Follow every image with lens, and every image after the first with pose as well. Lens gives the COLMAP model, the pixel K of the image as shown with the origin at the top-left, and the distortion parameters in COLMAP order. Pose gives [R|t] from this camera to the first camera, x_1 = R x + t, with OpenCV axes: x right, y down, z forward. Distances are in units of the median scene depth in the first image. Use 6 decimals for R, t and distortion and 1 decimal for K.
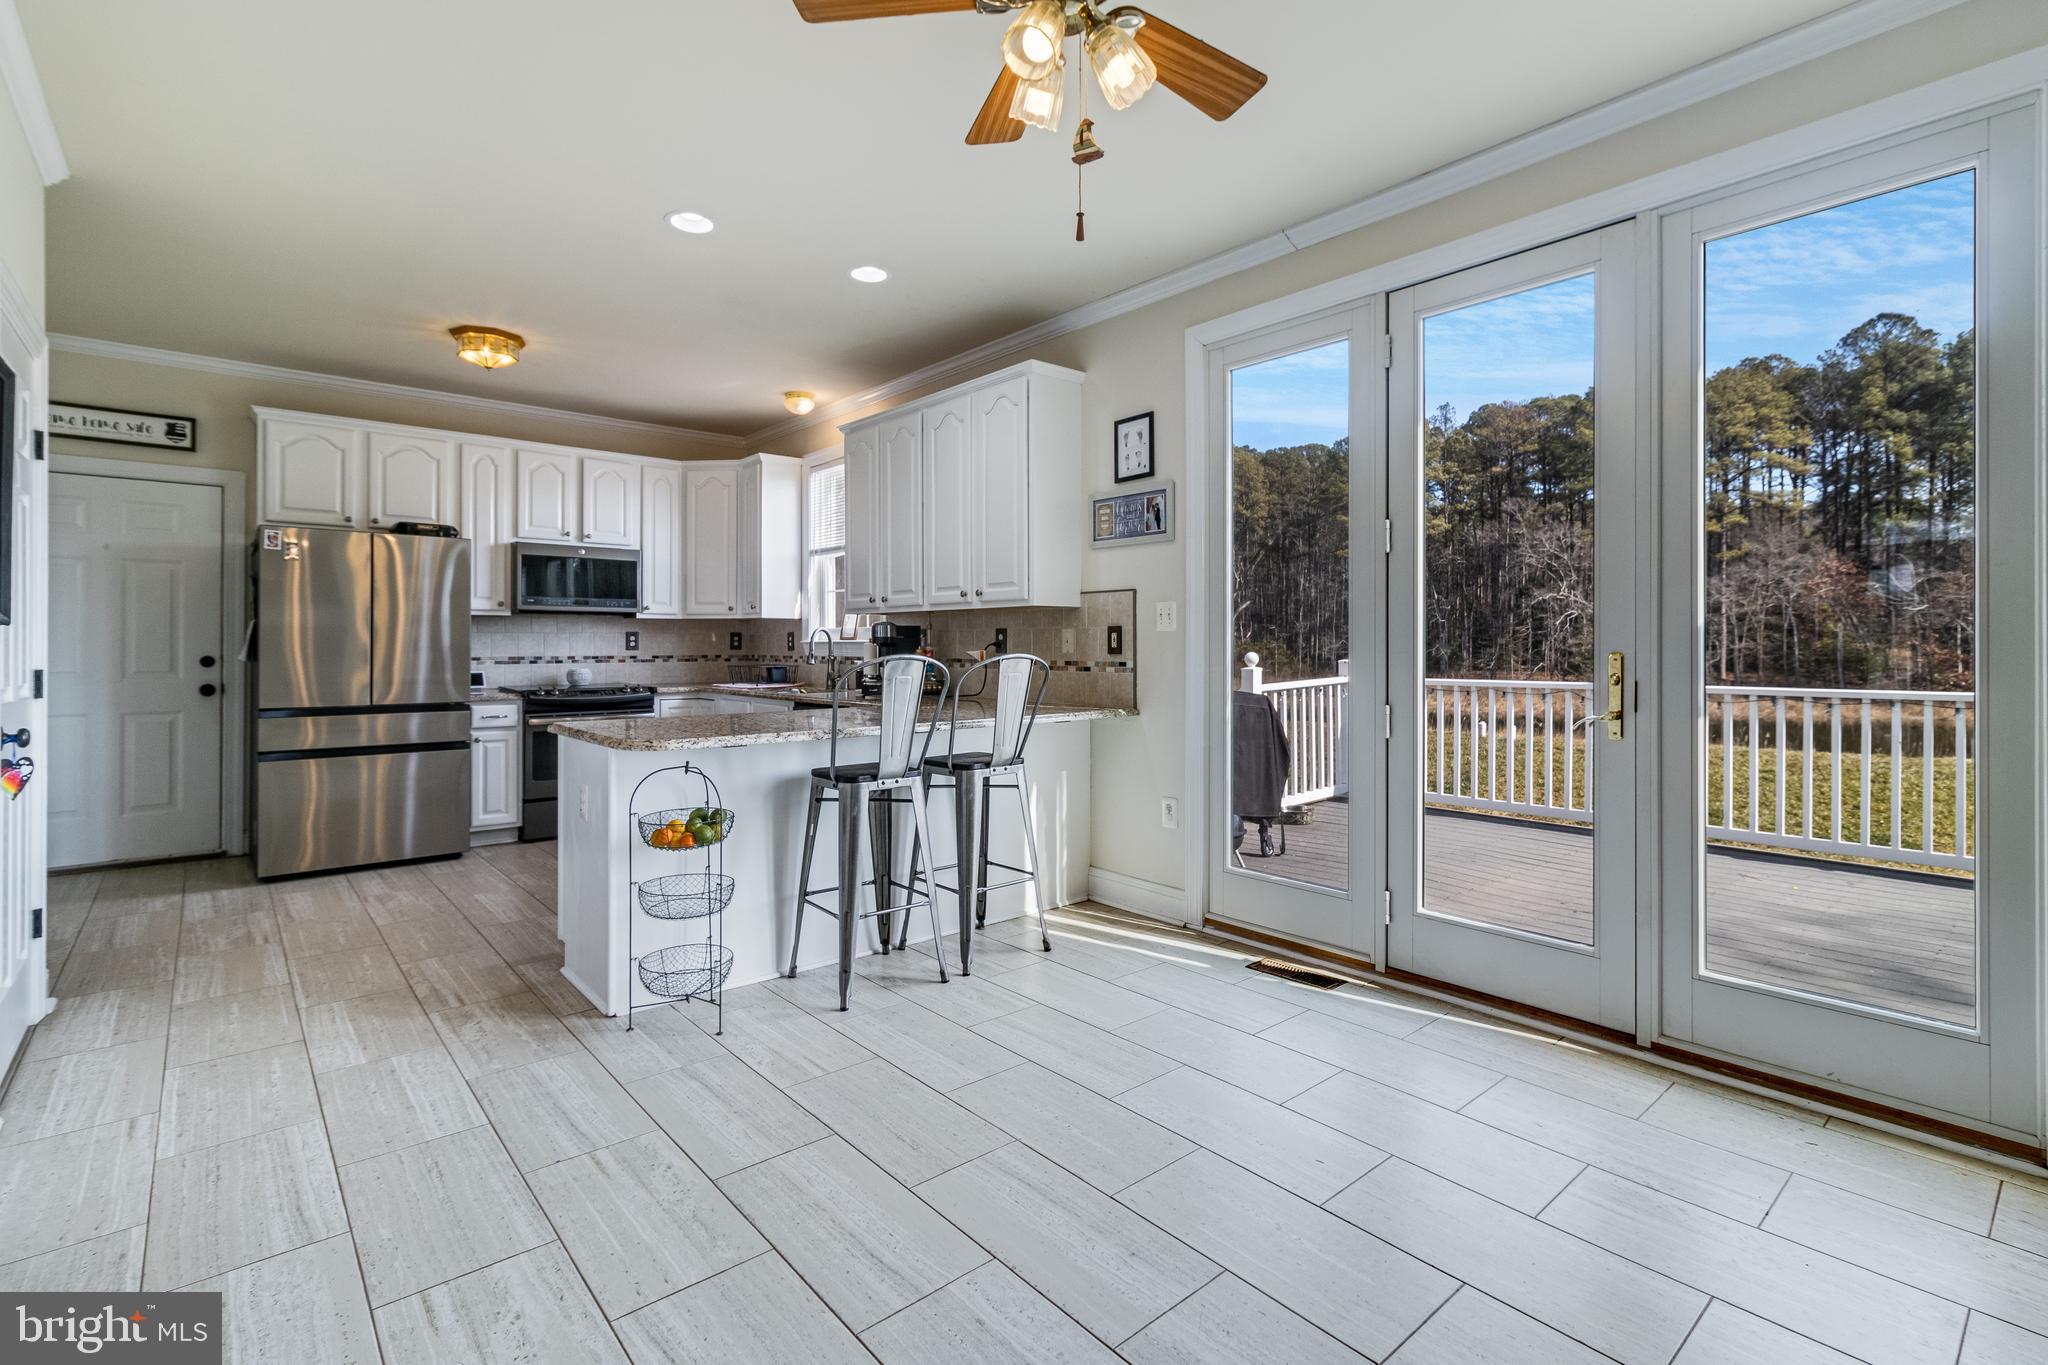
lens RADIAL K [[941.4, 0, 1030.7], [0, 941.4, 645.0], [0, 0, 1]] dist [0.003888, -0.000093]
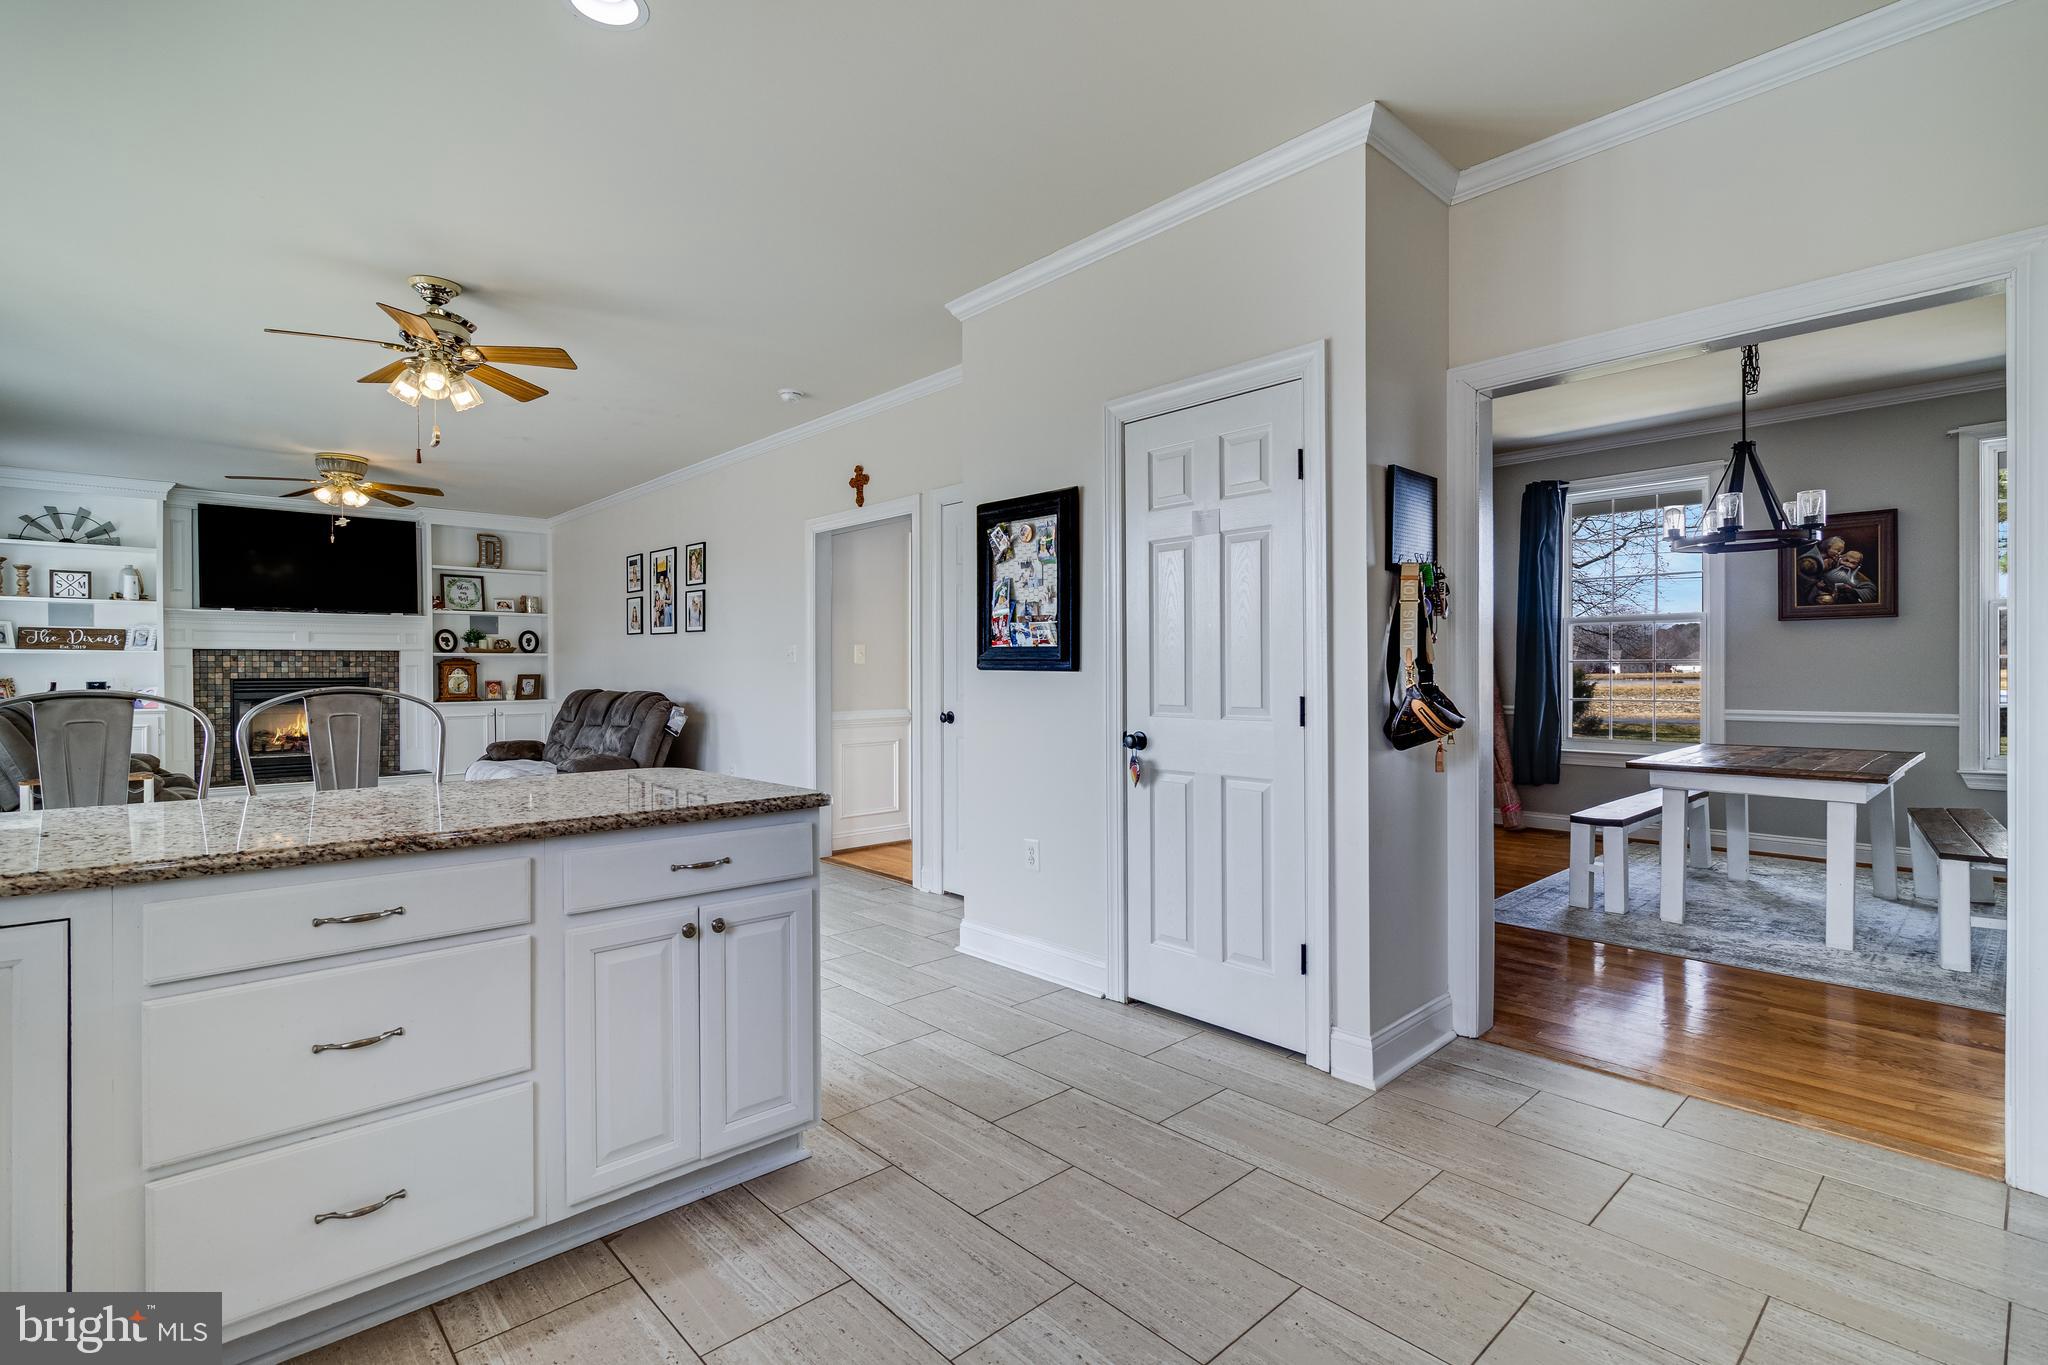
lens RADIAL K [[953.5, 0, 1030.1], [0, 953.5, 677.9], [0, 0, 1]] dist [0.000220, 0.000139]
pose [[-0.999345, 0.004245, -0.035941, -0.420804], [0.004069, 0.999979, 0.004966, 0.000759], [0.035961, 0.004817, -0.999342, 1.121506]]
